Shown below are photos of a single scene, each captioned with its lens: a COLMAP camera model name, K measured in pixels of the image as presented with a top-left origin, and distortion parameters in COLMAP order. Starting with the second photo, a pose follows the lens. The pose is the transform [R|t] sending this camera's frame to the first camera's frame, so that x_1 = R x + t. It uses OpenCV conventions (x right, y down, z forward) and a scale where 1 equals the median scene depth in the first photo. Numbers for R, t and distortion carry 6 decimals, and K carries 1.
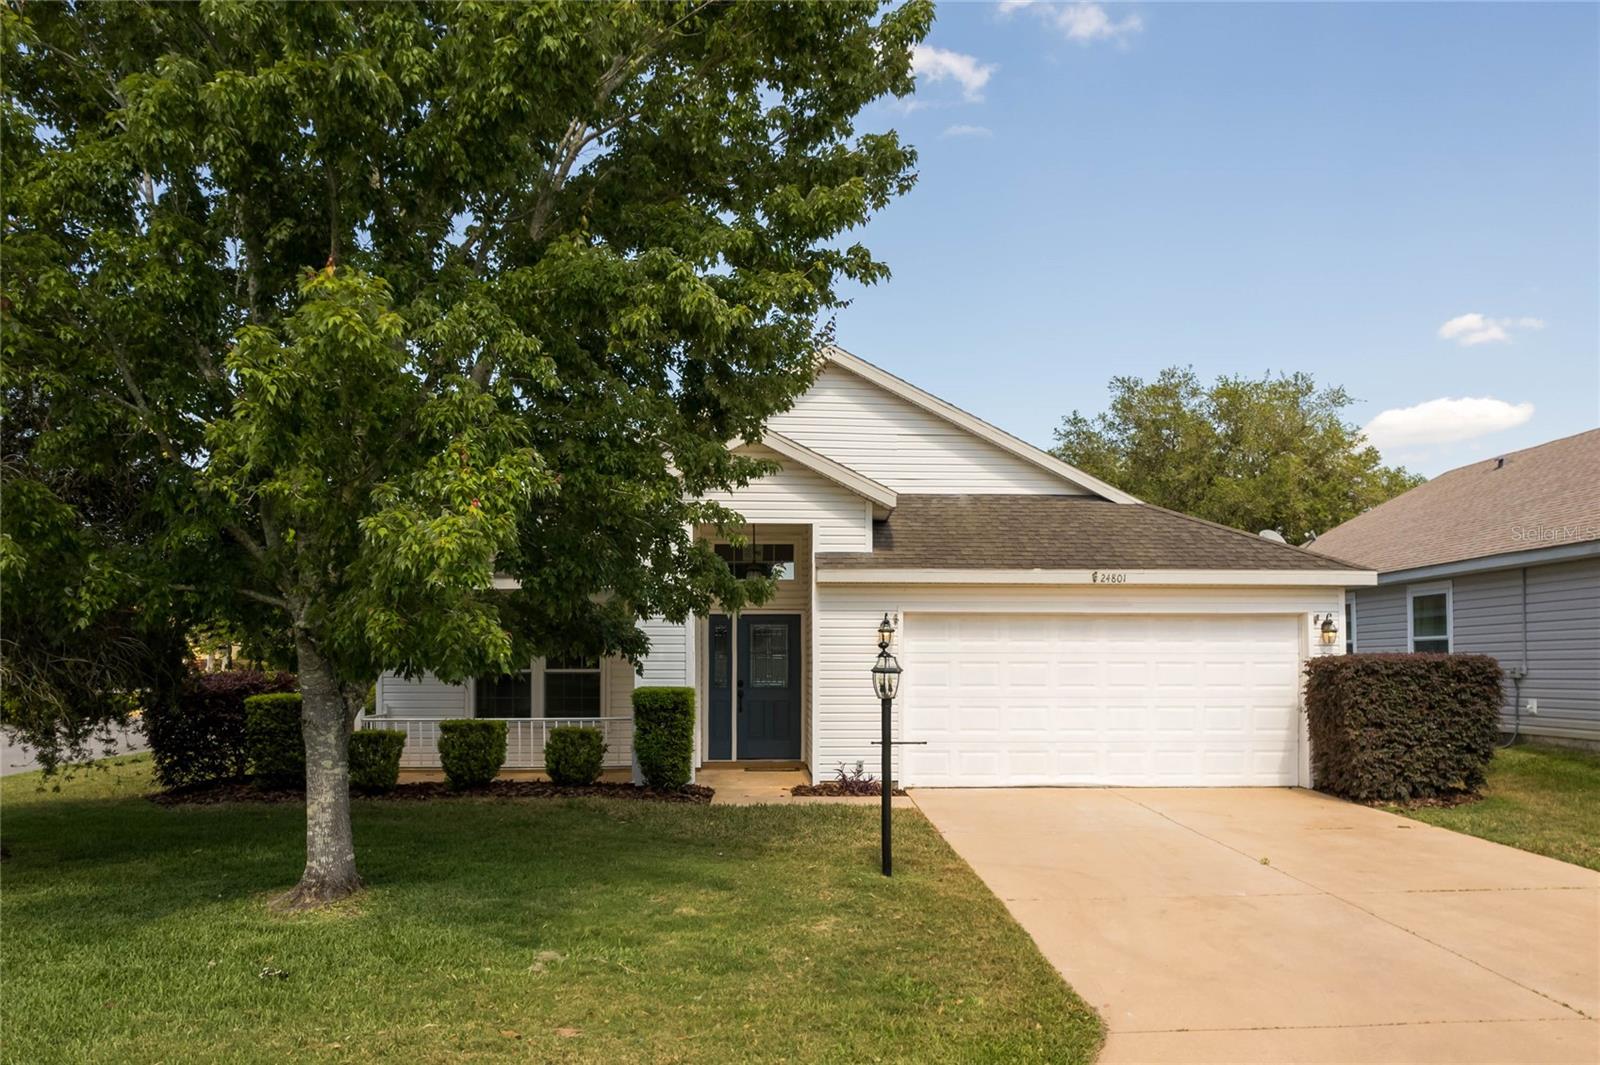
lens RADIAL K [[1181.6, 0, 800.0], [0, 1181.6, 532.5], [0, 0, 1]] dist [-0.000223, -0.000916]
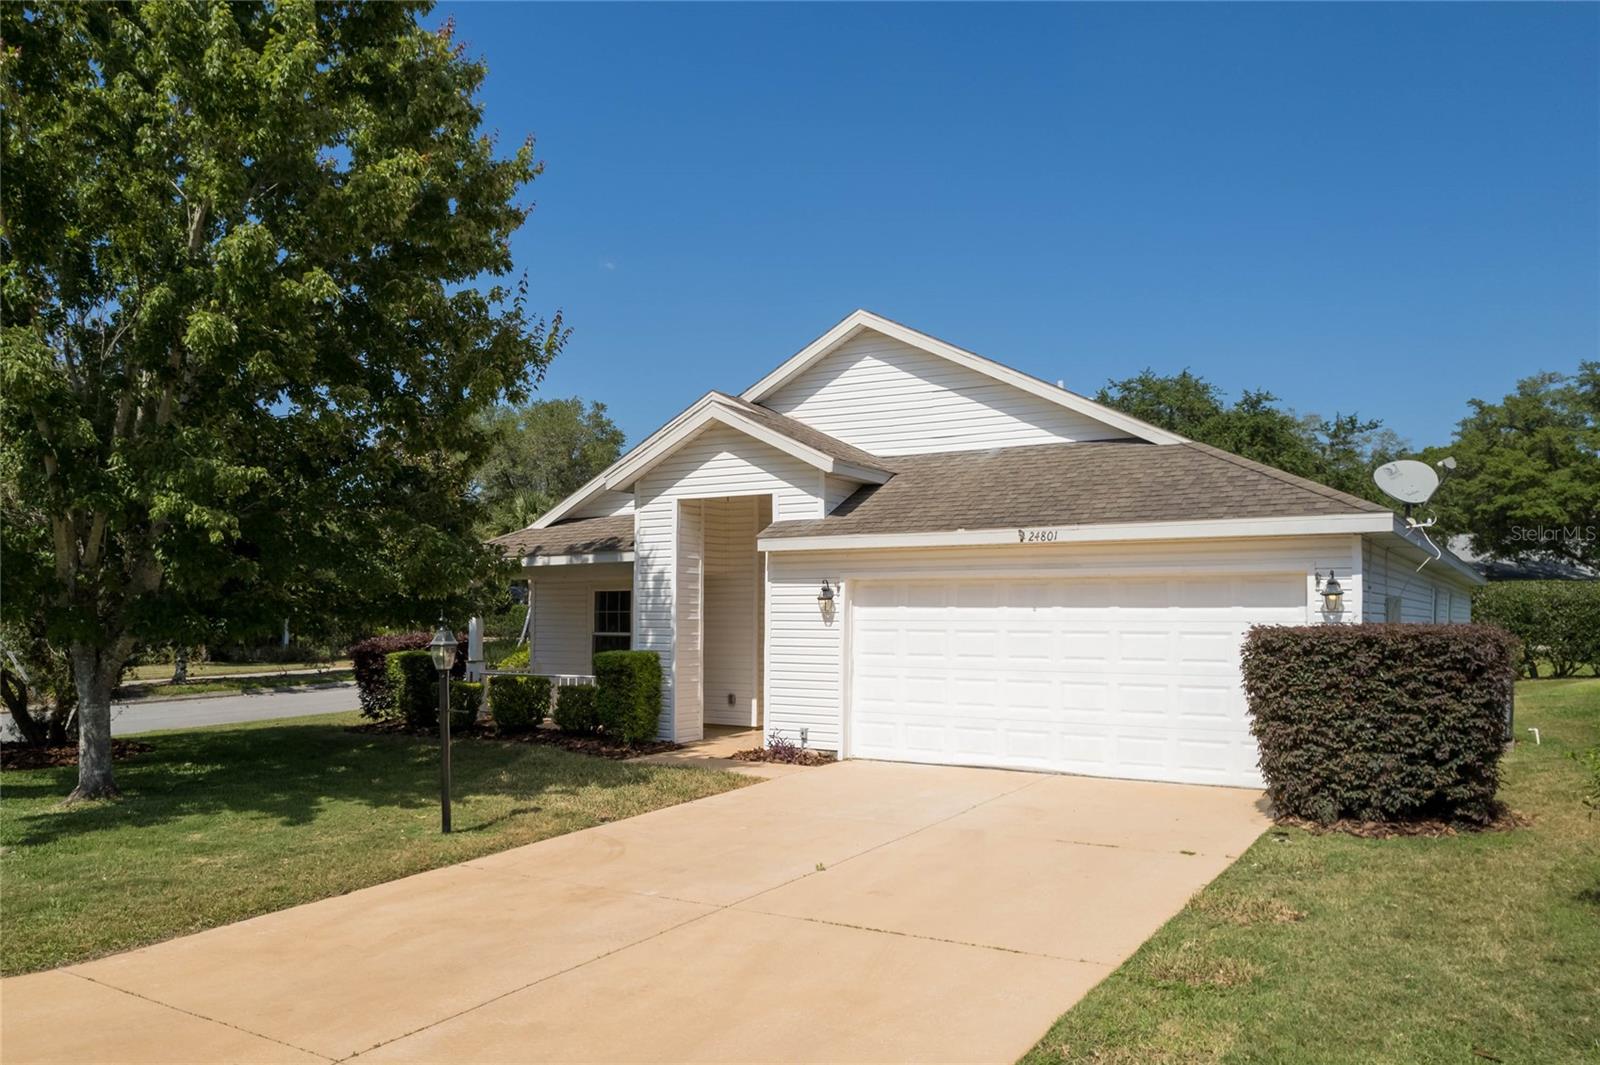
lens RADIAL K [[1116.0, 0, 800.0], [0, 1116.0, 532.5], [0, 0, 1]] dist [-0.004034, -0.000061]
pose [[0.832971, -0.040261, -0.551850, 0.577177], [0.058126, 0.998198, 0.014911, 0.013296], [0.550255, -0.044498, 0.833810, 0.215761]]
